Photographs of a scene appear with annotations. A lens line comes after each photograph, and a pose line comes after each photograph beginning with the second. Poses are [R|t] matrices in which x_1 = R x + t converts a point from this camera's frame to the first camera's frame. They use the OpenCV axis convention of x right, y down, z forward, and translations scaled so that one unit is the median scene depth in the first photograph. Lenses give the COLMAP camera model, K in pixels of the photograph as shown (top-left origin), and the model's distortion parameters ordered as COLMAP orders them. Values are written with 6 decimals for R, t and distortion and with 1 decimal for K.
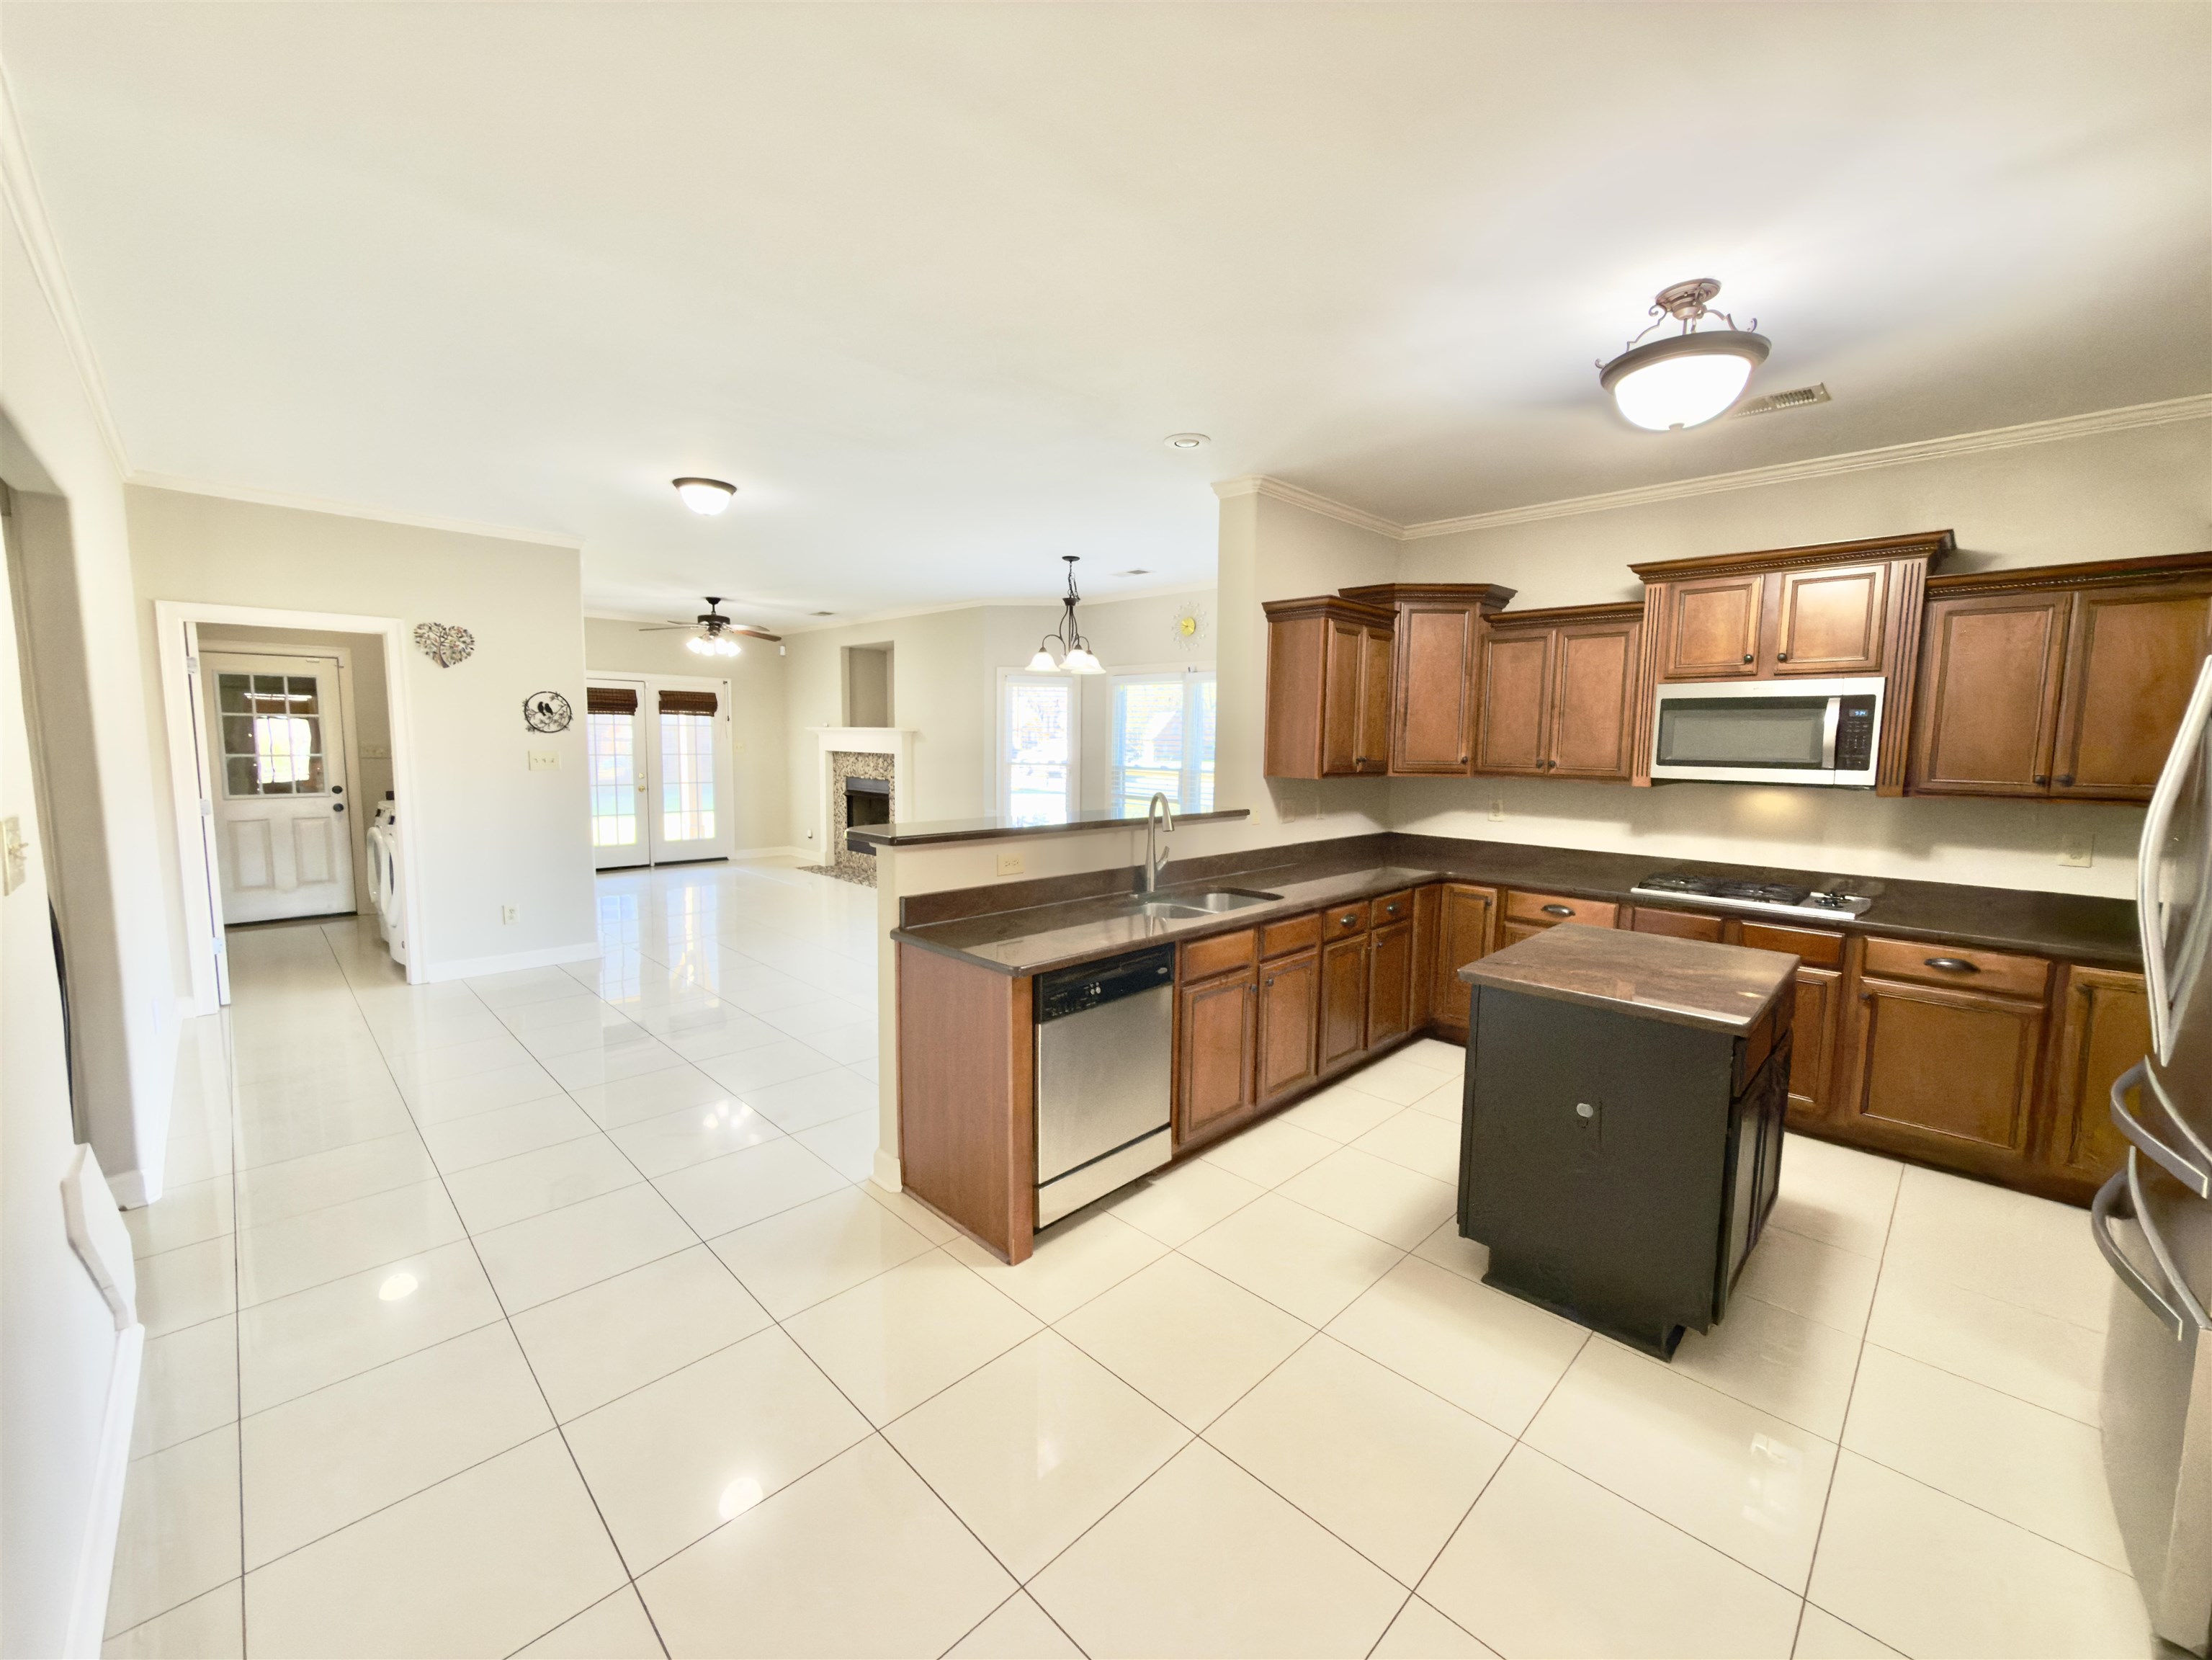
lens RADIAL K [[883.3, 0, 1102.6], [0, 883.3, 824.8], [0, 0, 1]] dist [-0.002313, 0.000264]
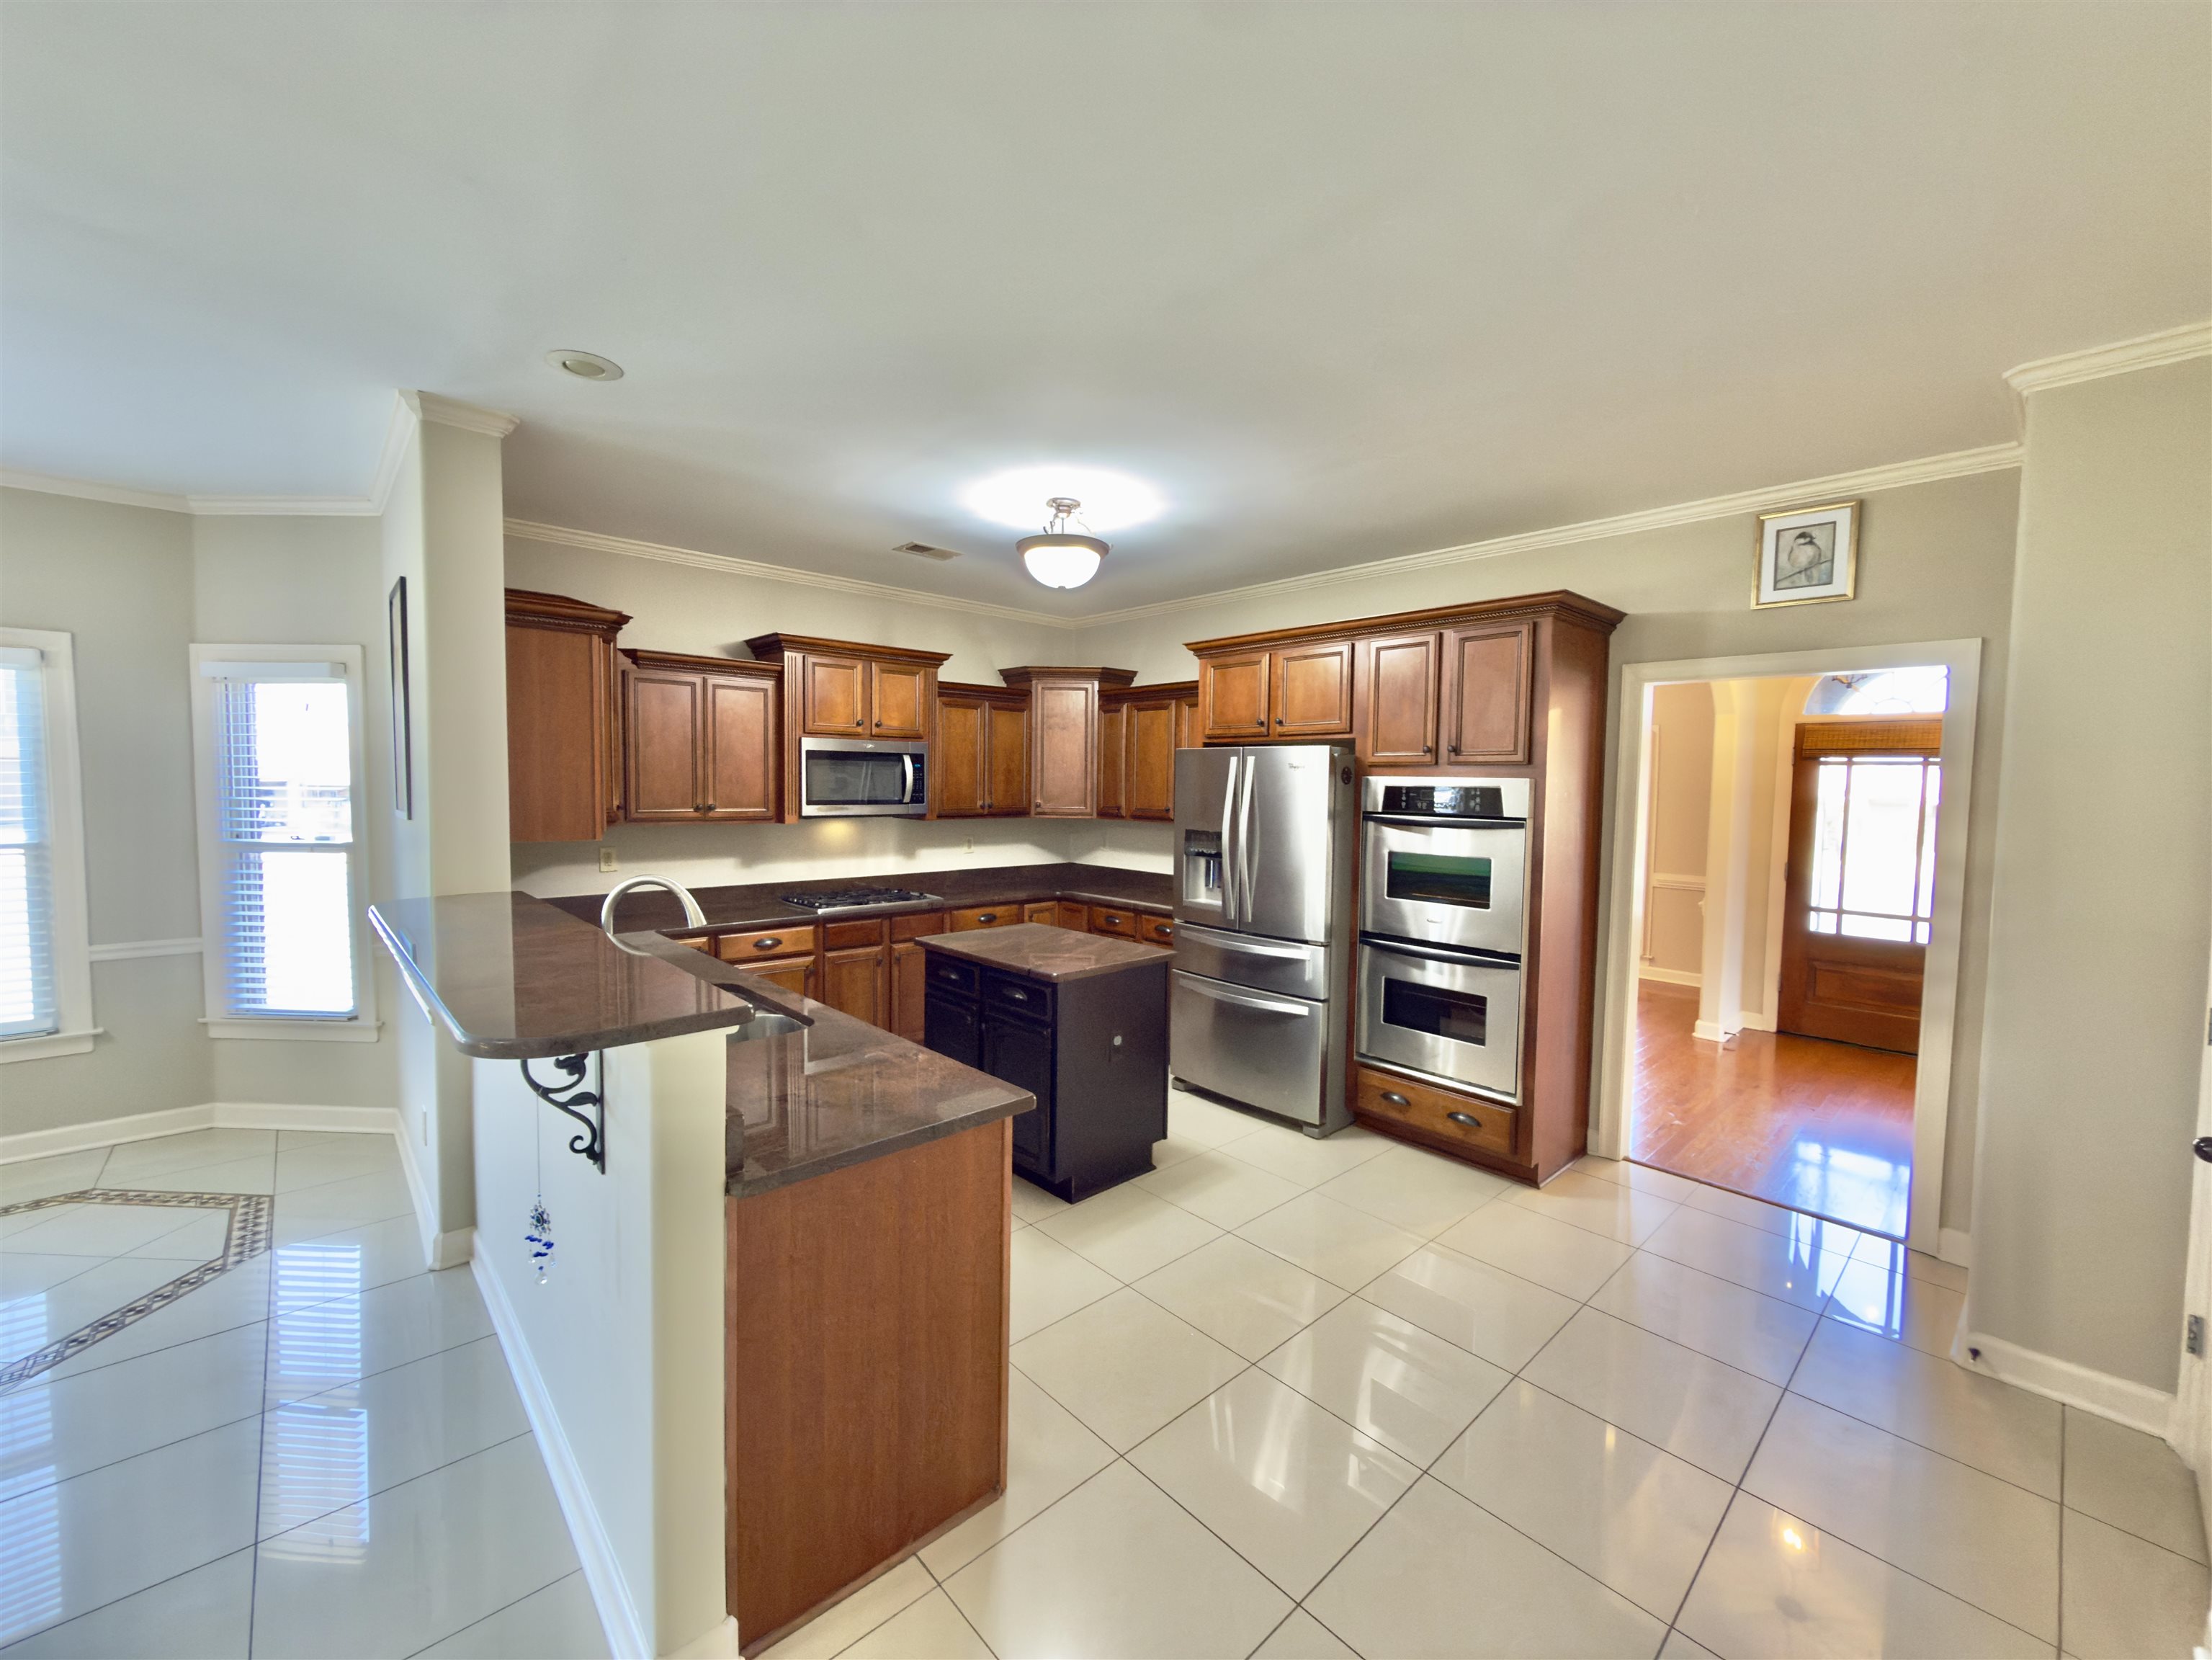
lens RADIAL K [[883.3, 0, 1096.7], [0, 883.3, 827.0], [0, 0, 1]] dist [-0.002313, 0.000264]
pose [[0.040347, -0.055906, 0.997621, -0.244541], [0.090196, 0.994561, 0.052086, -0.029014], [-0.995106, 0.087880, 0.045170, 0.250404]]
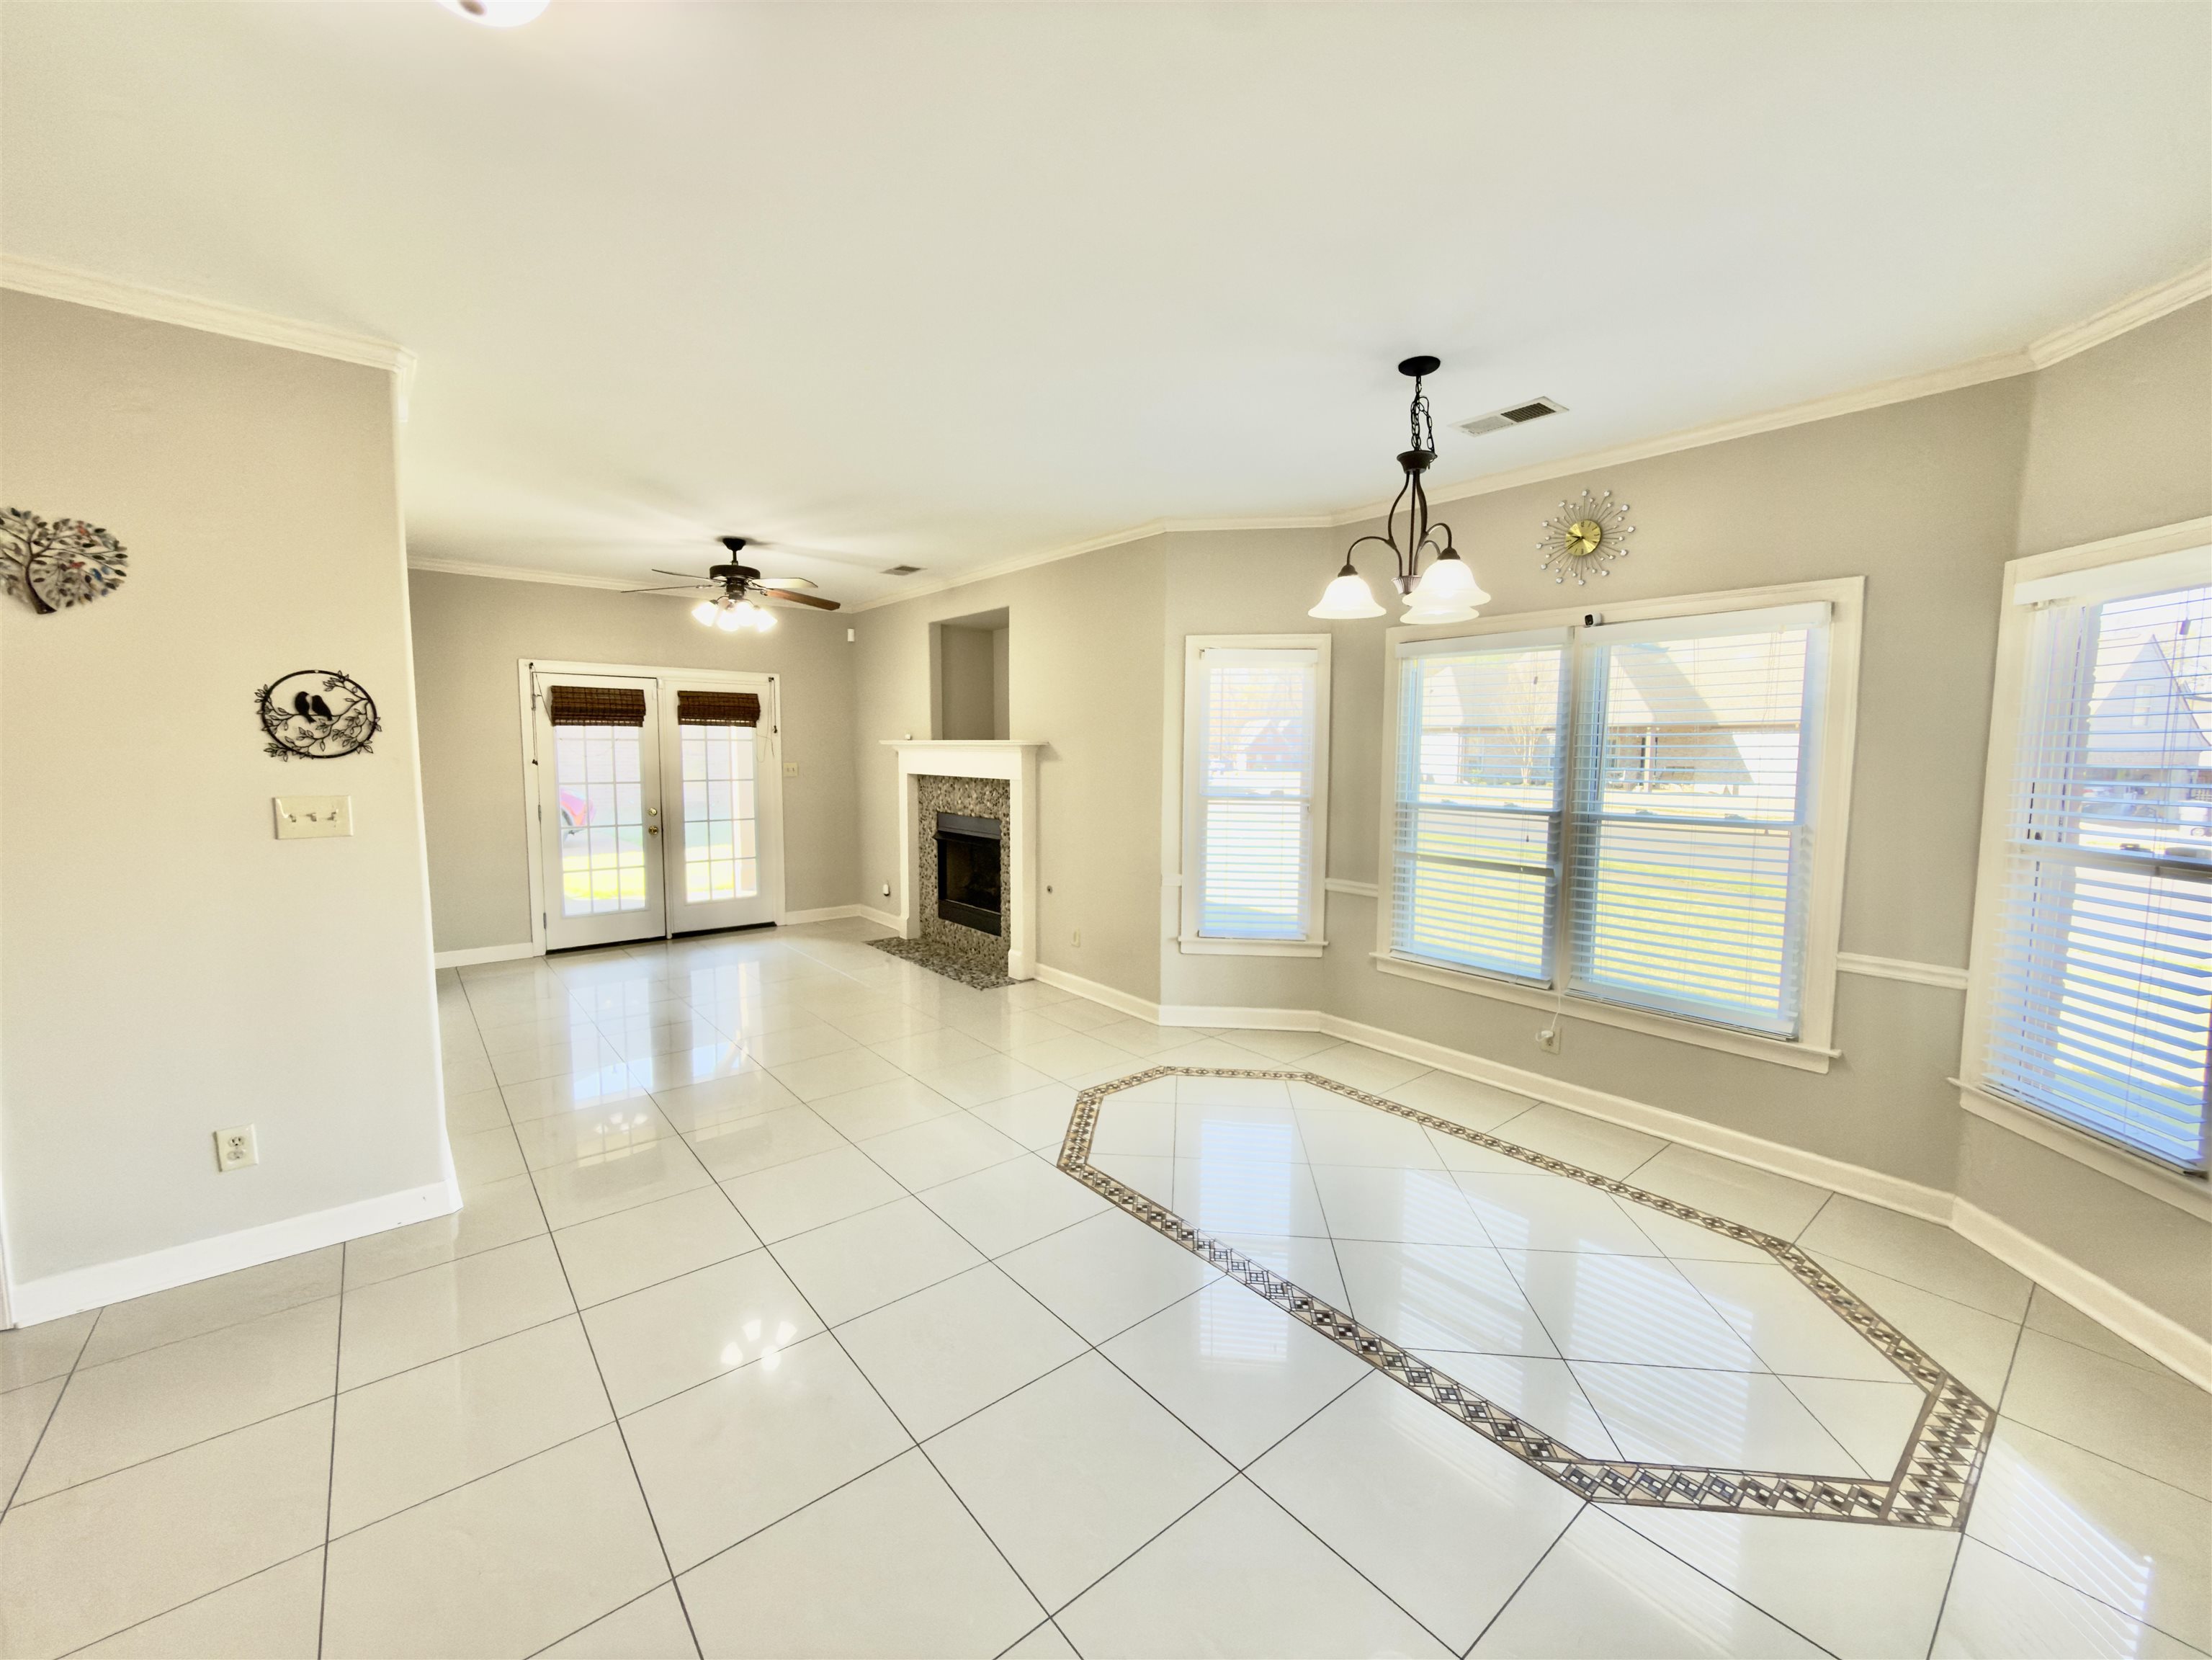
lens RADIAL K [[883.3, 0, 1098.9], [0, 883.3, 830.8], [0, 0, 1]] dist [-0.002313, 0.000264]
pose [[0.995123, -0.000819, -0.098641, -0.109358], [0.000276, 0.999985, -0.005518, -0.040639], [0.098644, 0.005464, 0.995108, 0.369907]]
